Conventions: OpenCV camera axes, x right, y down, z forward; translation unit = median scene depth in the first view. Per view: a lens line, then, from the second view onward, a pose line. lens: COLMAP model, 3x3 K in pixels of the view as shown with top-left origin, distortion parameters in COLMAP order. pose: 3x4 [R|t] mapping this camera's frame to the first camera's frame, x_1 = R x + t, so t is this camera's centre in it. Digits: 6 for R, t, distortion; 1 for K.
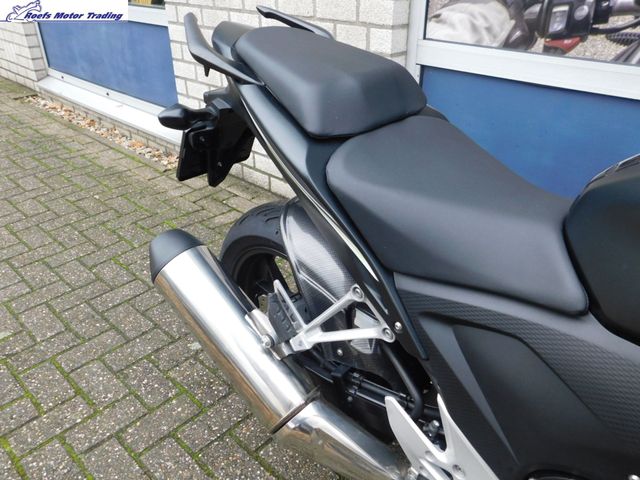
lens RADIAL K [[513.8, 0, 320.4], [0, 513.8, 237.6], [0, 0, 1]] dist [-0.014980, 0.029896]
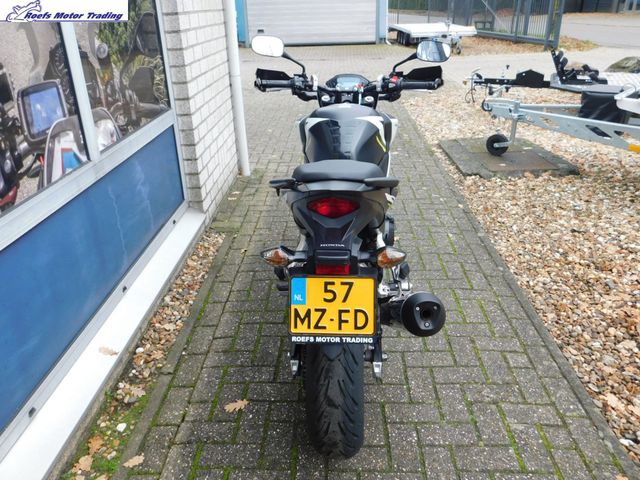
lens RADIAL K [[513.8, 0, 315.8], [0, 513.8, 241.3], [0, 0, 1]] dist [-0.014980, 0.029896]
pose [[-0.662671, -0.291995, 0.689642, -0.668637], [0.395395, 0.645649, 0.653299, -0.754008], [-0.636027, 0.705603, -0.312399, 1.001331]]
